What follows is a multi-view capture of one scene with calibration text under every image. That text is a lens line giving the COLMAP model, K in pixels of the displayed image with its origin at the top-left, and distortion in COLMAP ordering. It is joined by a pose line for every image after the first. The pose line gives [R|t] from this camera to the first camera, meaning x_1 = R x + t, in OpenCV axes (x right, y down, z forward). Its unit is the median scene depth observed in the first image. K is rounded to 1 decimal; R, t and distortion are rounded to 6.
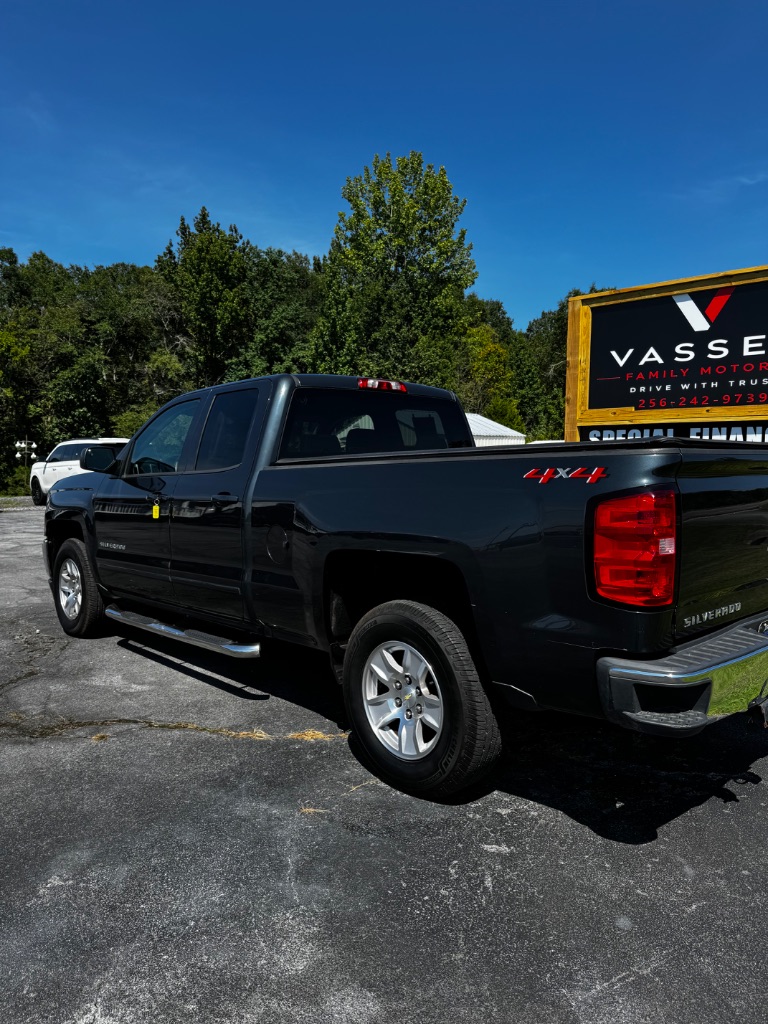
lens RADIAL K [[730.8, 0, 384.0], [0, 730.8, 512.0], [0, 0, 1]] dist [-0.005962, 0.001755]
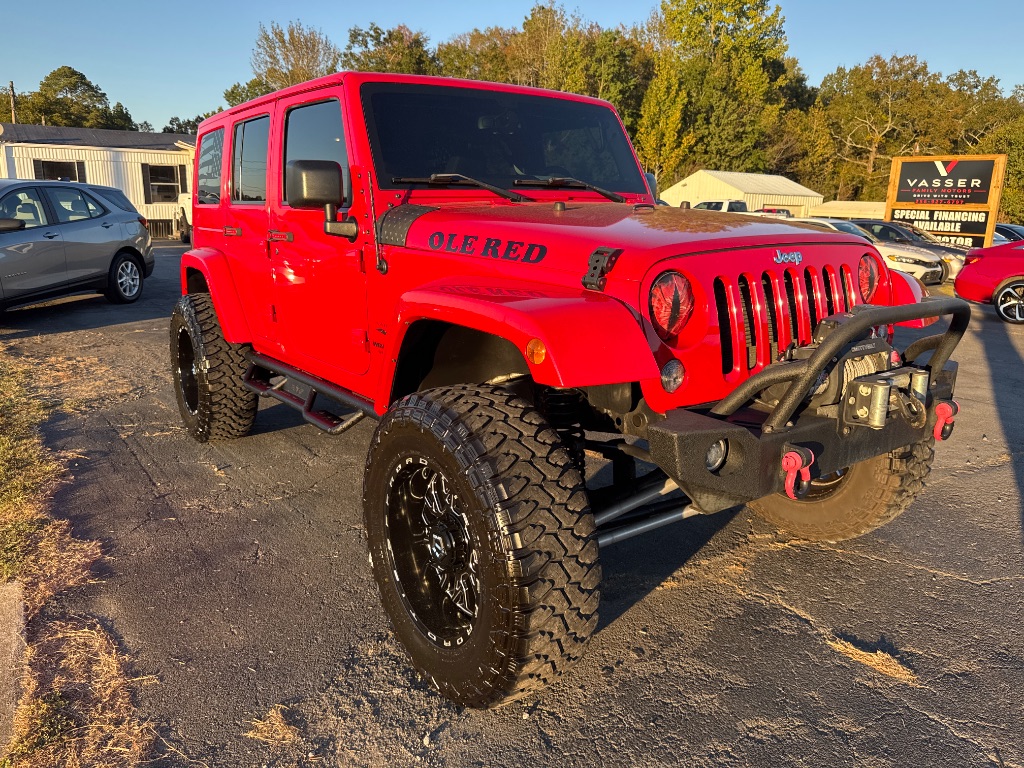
lens RADIAL K [[730.8, 0, 512.0], [0, 730.8, 384.0], [0, 0, 1]] dist [-0.005962, 0.001755]
pose [[0.985917, 0.068229, -0.152685, -0.681251], [-0.041962, 0.984710, 0.169072, 0.126094], [0.161886, -0.160284, 0.973705, -2.018408]]
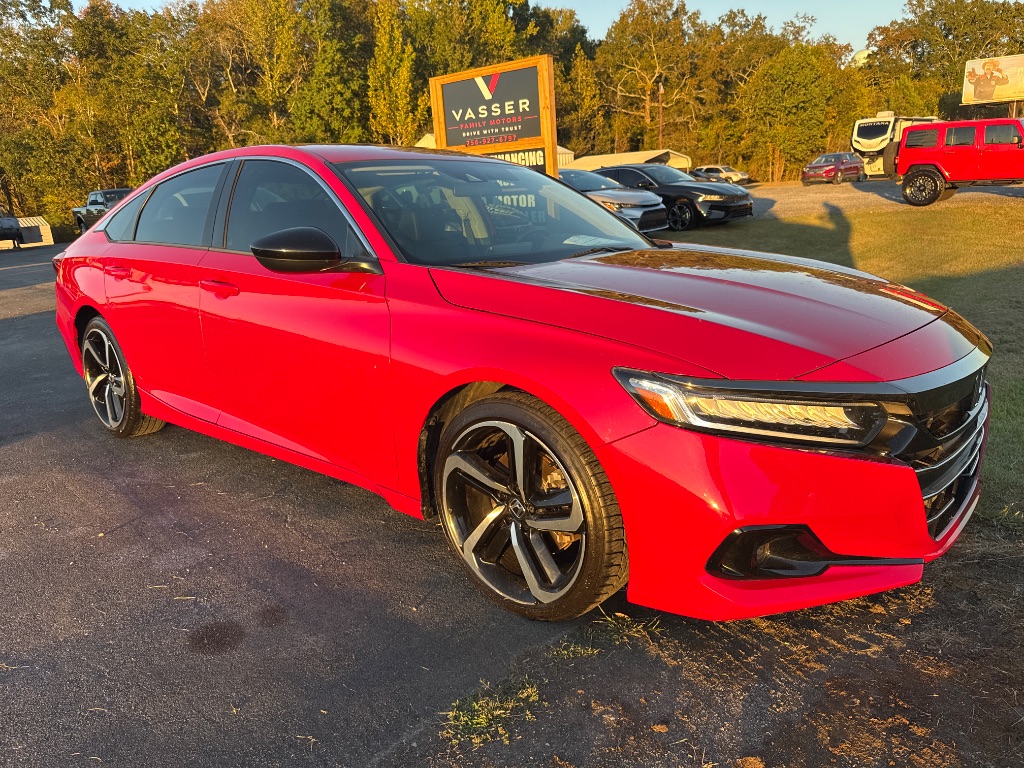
lens RADIAL K [[730.8, 0, 512.0], [0, 730.8, 384.0], [0, 0, 1]] dist [-0.005962, 0.001755]
pose [[0.997451, -0.070423, 0.011495, 0.411716], [0.066761, 0.977917, 0.198043, 0.080499], [-0.025188, -0.196771, 0.980126, -0.860513]]
